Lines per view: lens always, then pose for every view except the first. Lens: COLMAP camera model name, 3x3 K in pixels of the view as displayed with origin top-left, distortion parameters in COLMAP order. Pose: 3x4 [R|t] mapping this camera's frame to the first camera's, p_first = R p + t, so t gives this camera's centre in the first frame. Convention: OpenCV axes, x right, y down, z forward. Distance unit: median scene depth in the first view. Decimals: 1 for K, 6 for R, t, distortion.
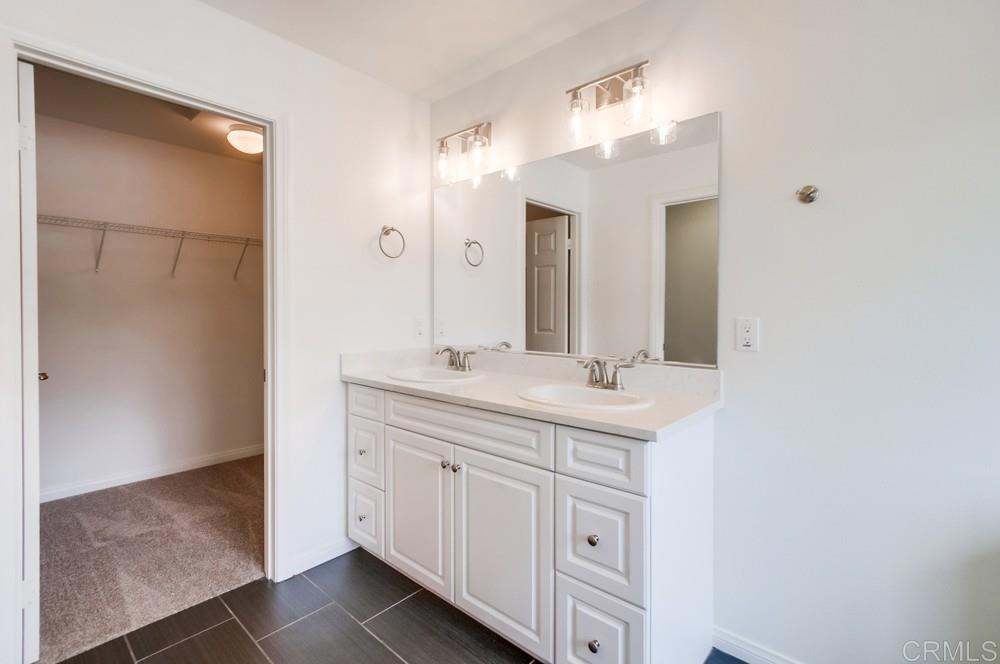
lens RADIAL K [[454.0, 0, 497.5], [0, 454.0, 324.1], [0, 0, 1]] dist [0.002310, -0.001295]
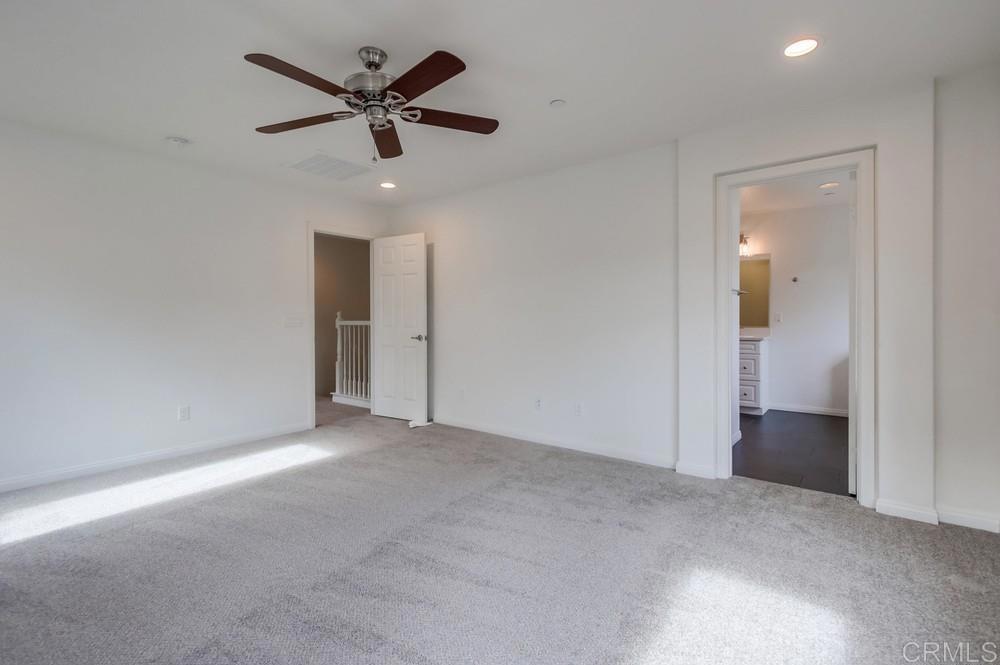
lens RADIAL K [[454.0, 0, 498.8], [0, 454.0, 324.4], [0, 0, 1]] dist [0.002310, -0.001295]
pose [[0.997755, -0.005694, 0.066722, -2.307519], [0.005822, 0.999982, -0.001722, 0.090692], [-0.066711, 0.002107, 0.997770, -2.961336]]
